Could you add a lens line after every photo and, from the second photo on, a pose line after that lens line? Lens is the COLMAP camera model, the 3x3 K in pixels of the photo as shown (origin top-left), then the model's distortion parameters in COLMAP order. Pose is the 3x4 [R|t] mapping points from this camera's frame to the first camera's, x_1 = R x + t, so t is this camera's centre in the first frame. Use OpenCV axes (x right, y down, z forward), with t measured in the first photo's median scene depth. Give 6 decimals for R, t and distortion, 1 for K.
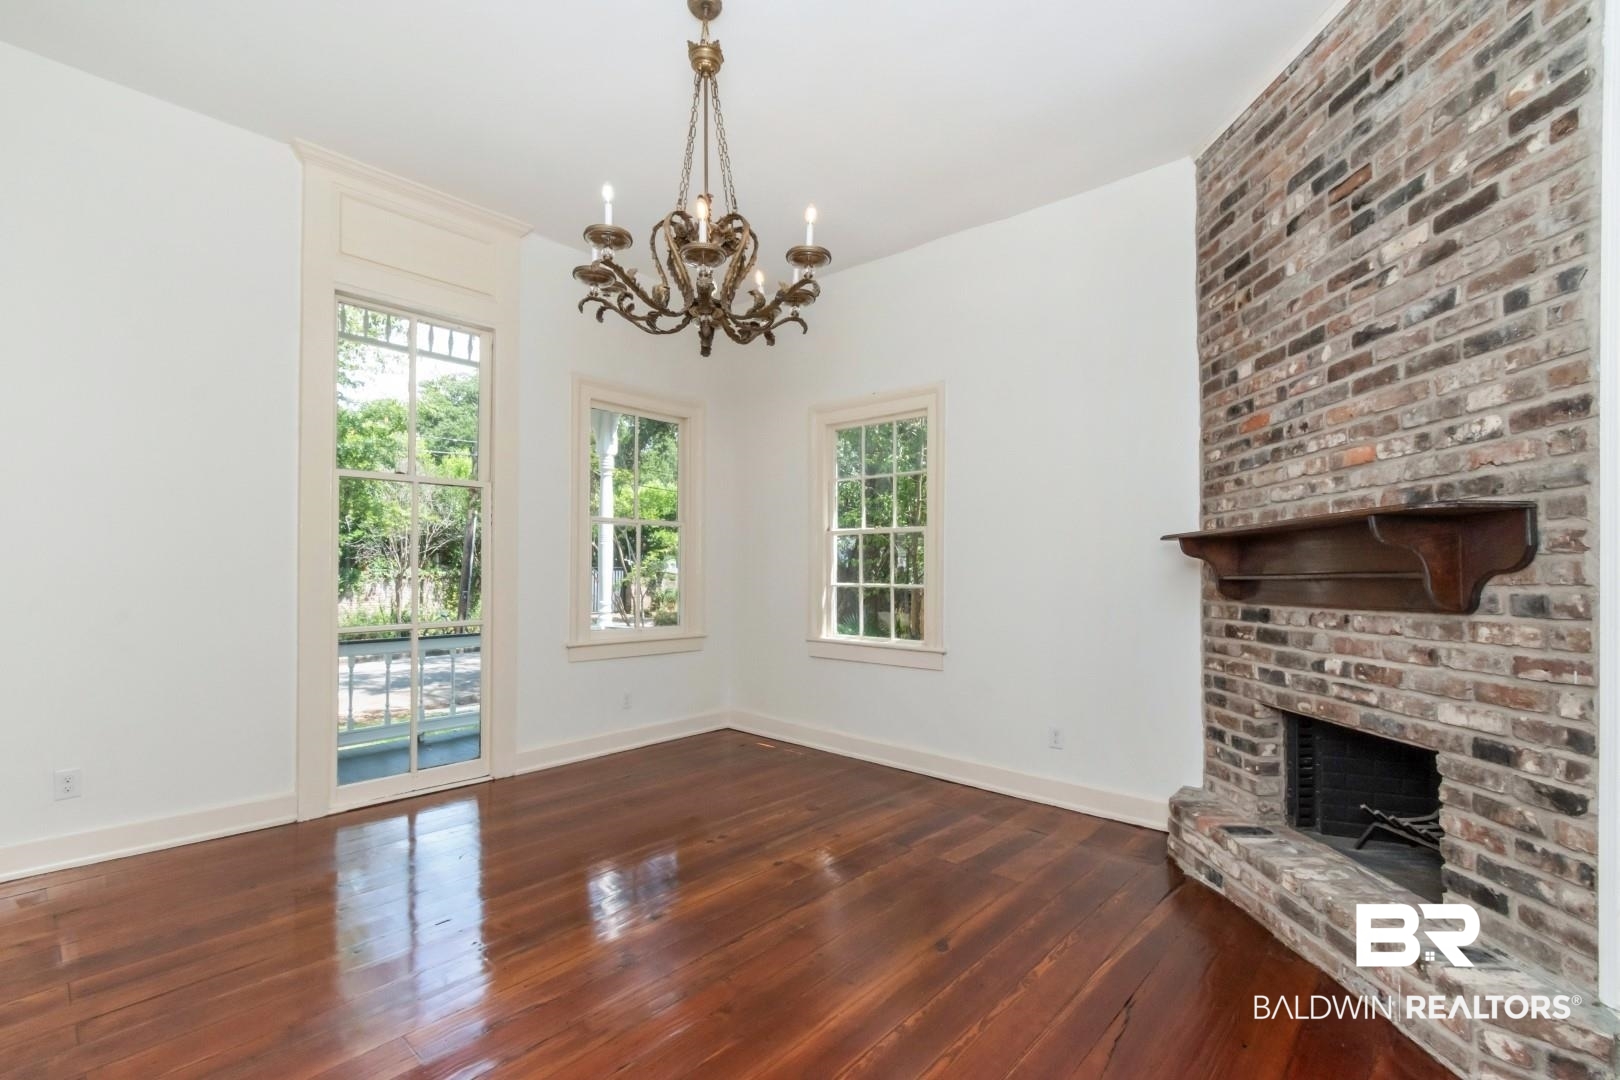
lens RADIAL K [[739.9, 0, 815.8], [0, 739.9, 534.5], [0, 0, 1]] dist [0.001896, -0.000540]
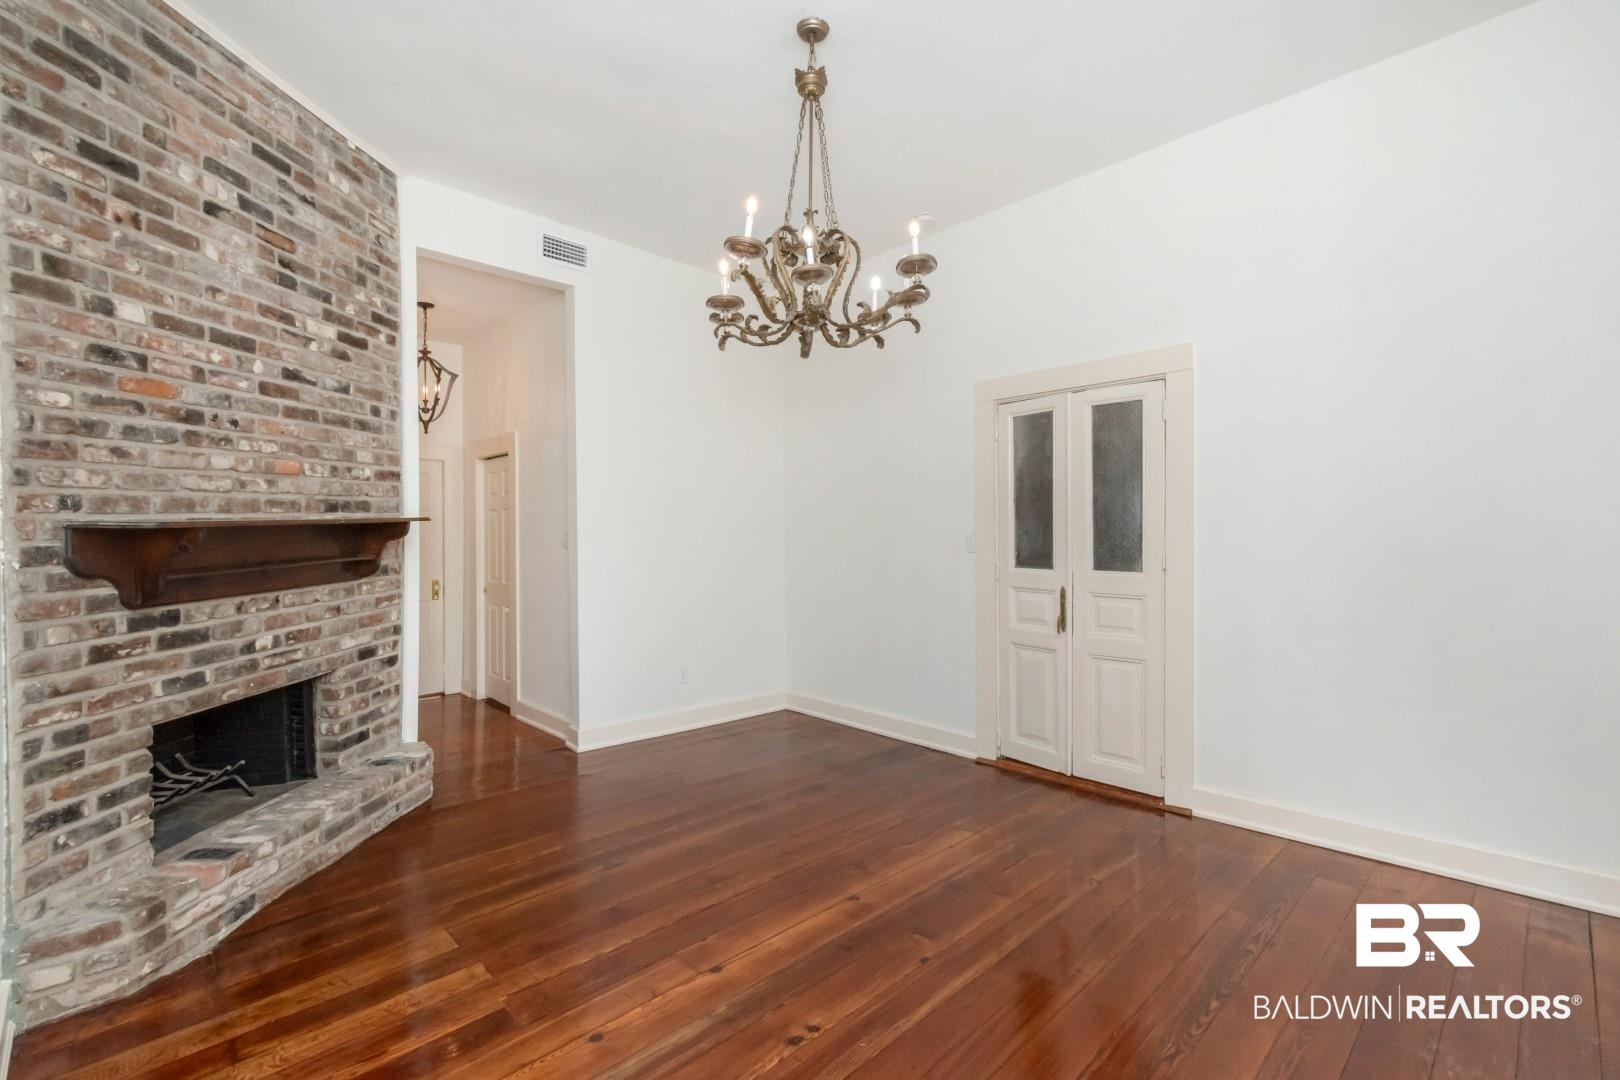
lens RADIAL K [[739.9, 0, 809.0], [0, 739.9, 538.1], [0, 0, 1]] dist [0.001896, -0.000540]
pose [[-0.996678, -0.005694, 0.081240, -0.240999], [-0.007774, 0.999649, -0.025309, 0.037366], [-0.081067, -0.025856, -0.996373, 2.094836]]
